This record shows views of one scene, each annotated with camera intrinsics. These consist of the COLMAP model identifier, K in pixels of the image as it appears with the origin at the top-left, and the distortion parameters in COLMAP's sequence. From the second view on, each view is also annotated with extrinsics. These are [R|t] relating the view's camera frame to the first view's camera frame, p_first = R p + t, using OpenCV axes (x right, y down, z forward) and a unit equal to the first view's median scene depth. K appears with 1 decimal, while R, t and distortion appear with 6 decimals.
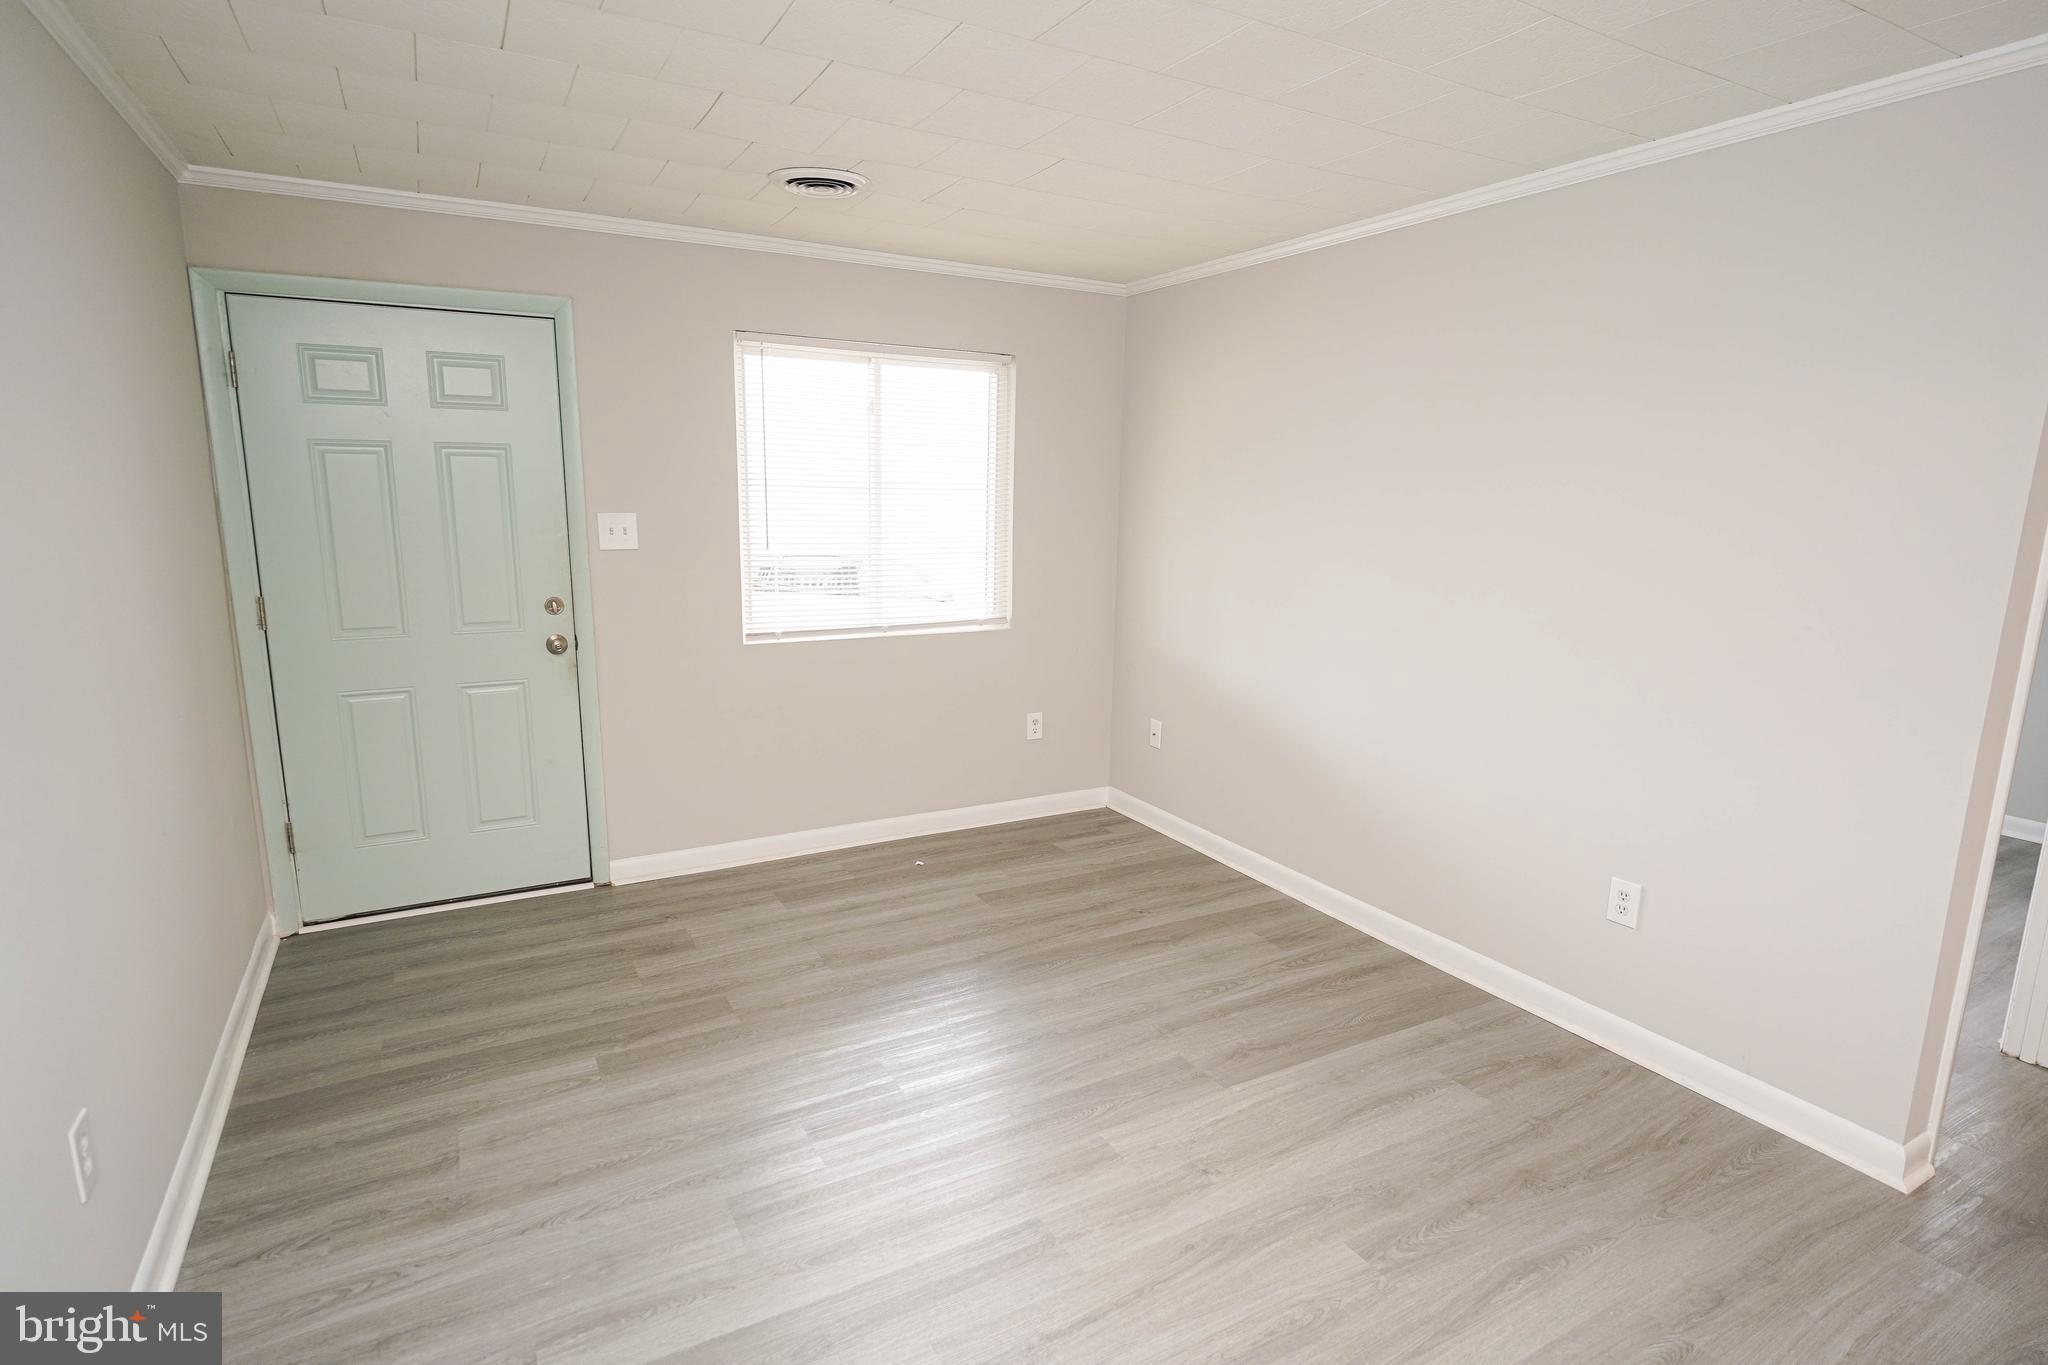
lens RADIAL K [[1026.6, 0, 1024.5], [0, 1026.6, 687.8], [0, 0, 1]] dist [-0.007860, 0.001055]
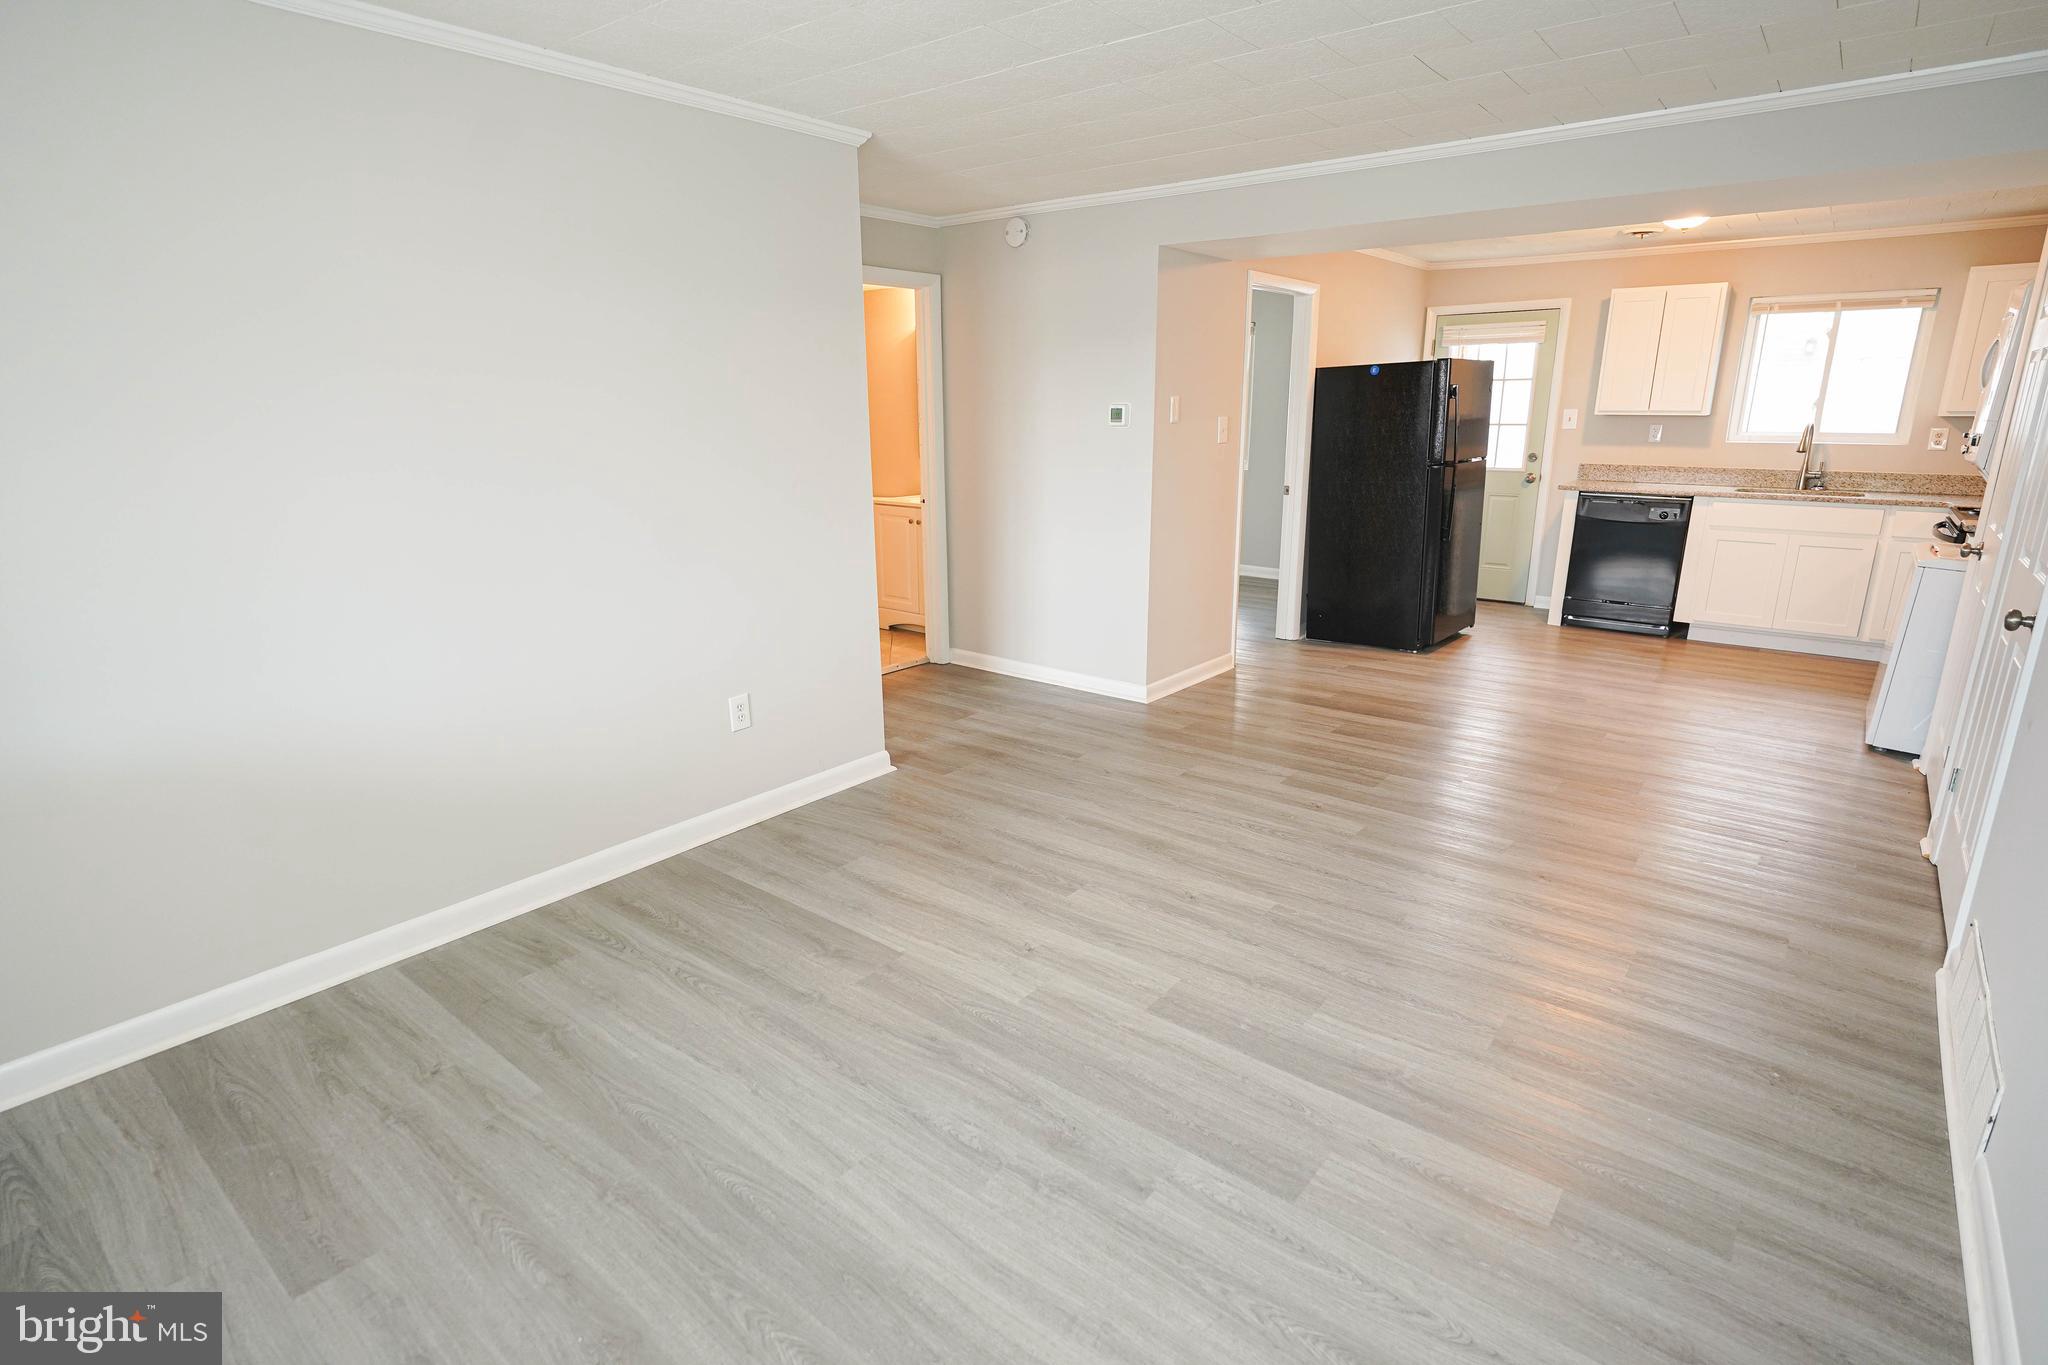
lens RADIAL K [[1026.6, 0, 1009.1], [0, 1026.6, 681.2], [0, 0, 1]] dist [-0.007860, 0.001055]
pose [[-0.359579, -0.259736, 0.896237, -0.532765], [0.180575, 0.922953, 0.339927, -0.159126], [-0.915476, 0.284068, -0.284973, 0.817598]]
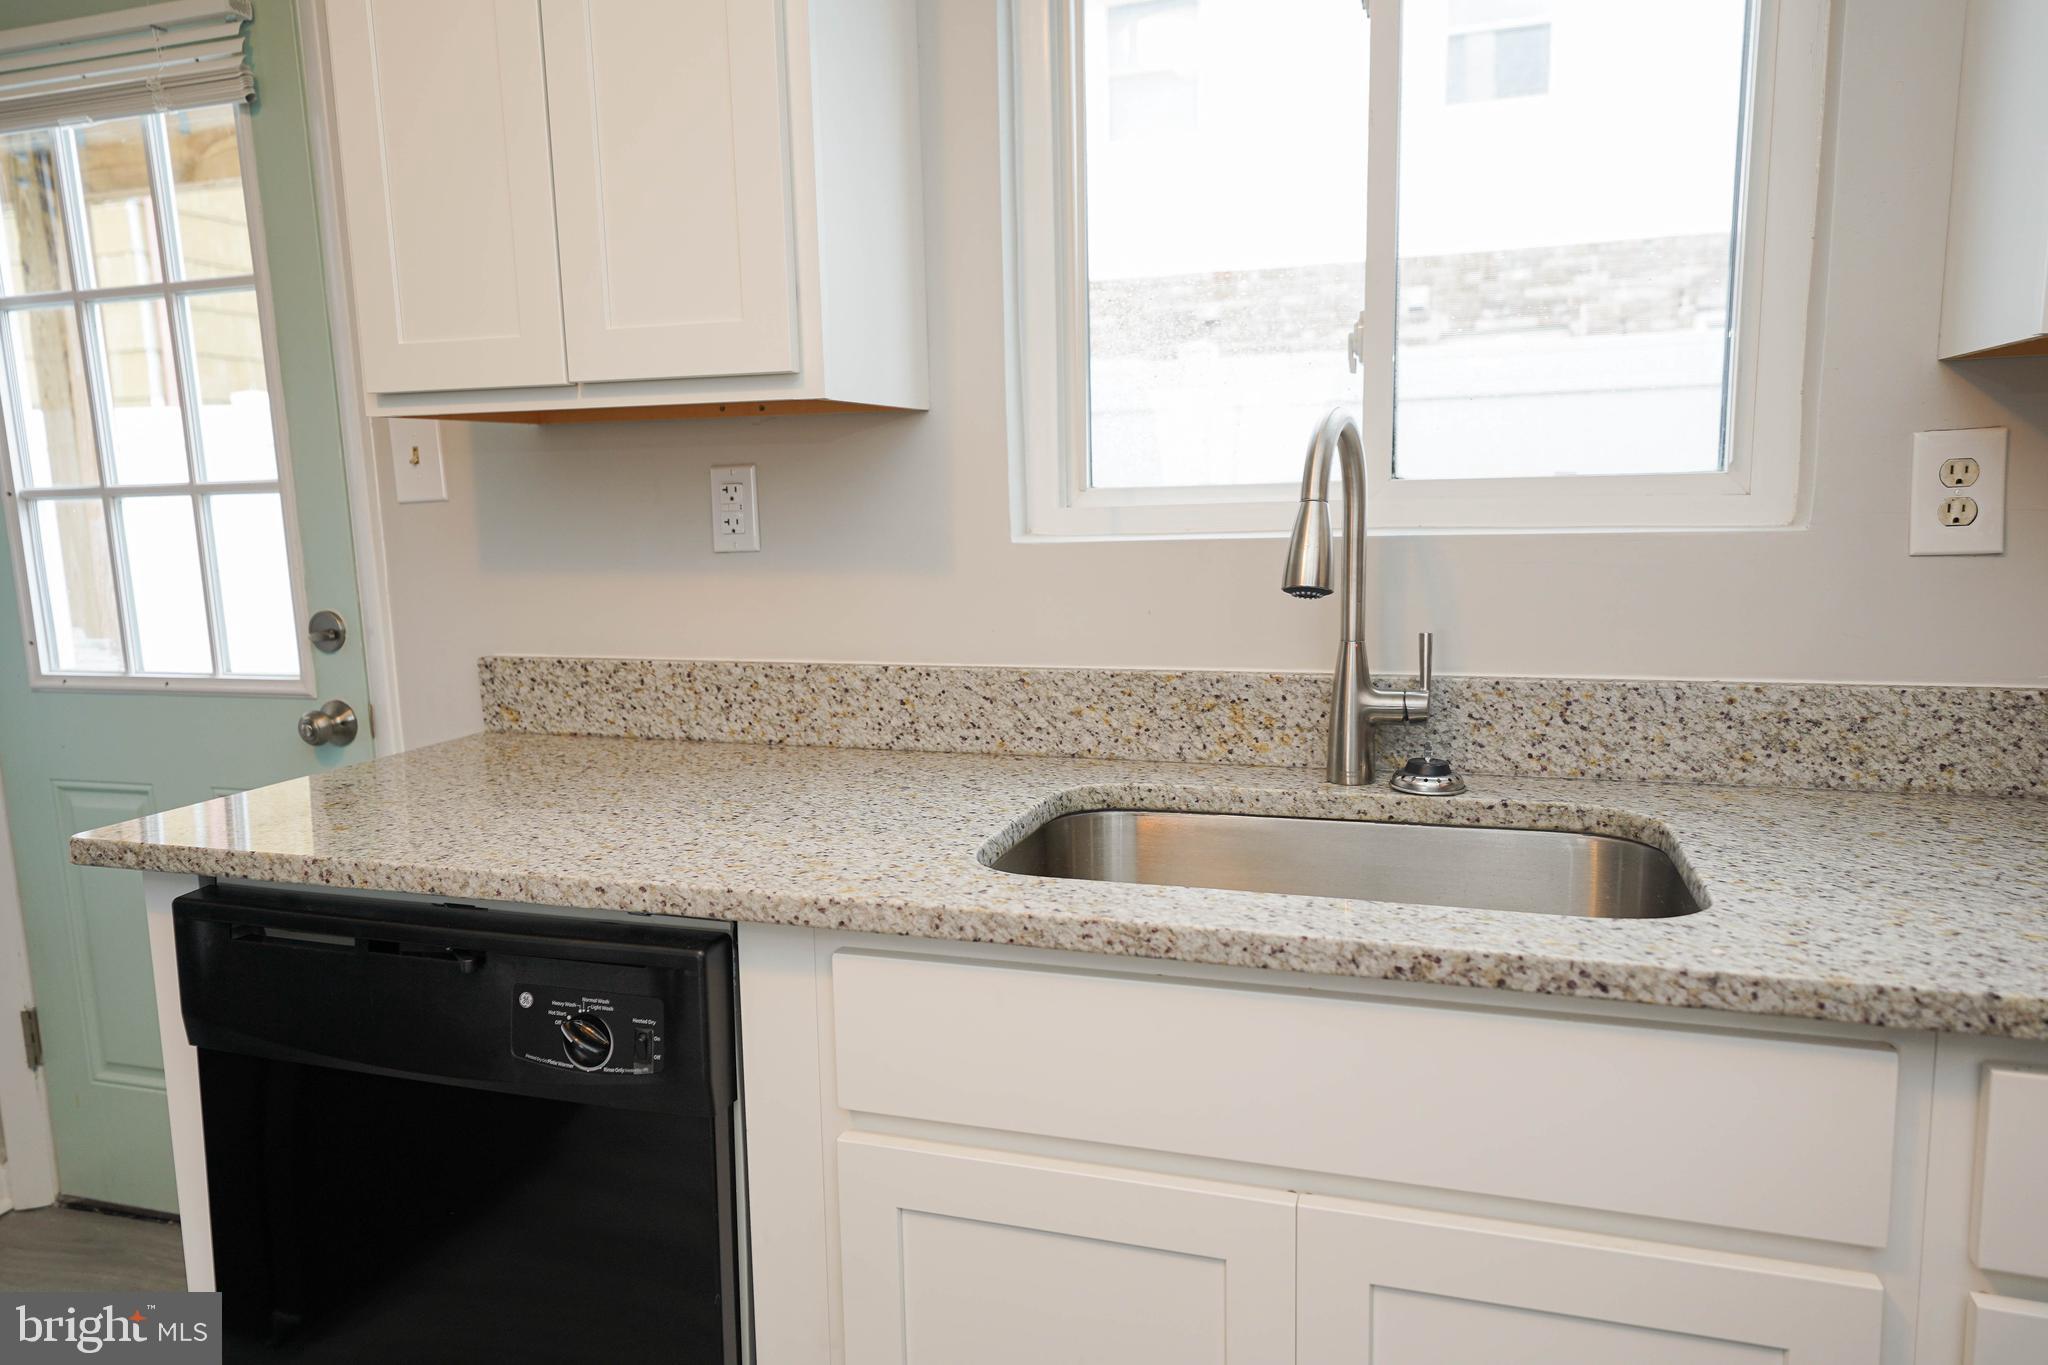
lens RADIAL K [[1352.5, 0, 1021.1], [0, 1352.5, 687.9], [0, 0, 1]] dist [0.025752, -0.000034]
pose [[-0.669252, -0.110034, 0.734843, 0.360274], [0.155477, 0.946344, 0.283302, 0.199013], [-0.726587, 0.303852, -0.616234, -0.634636]]
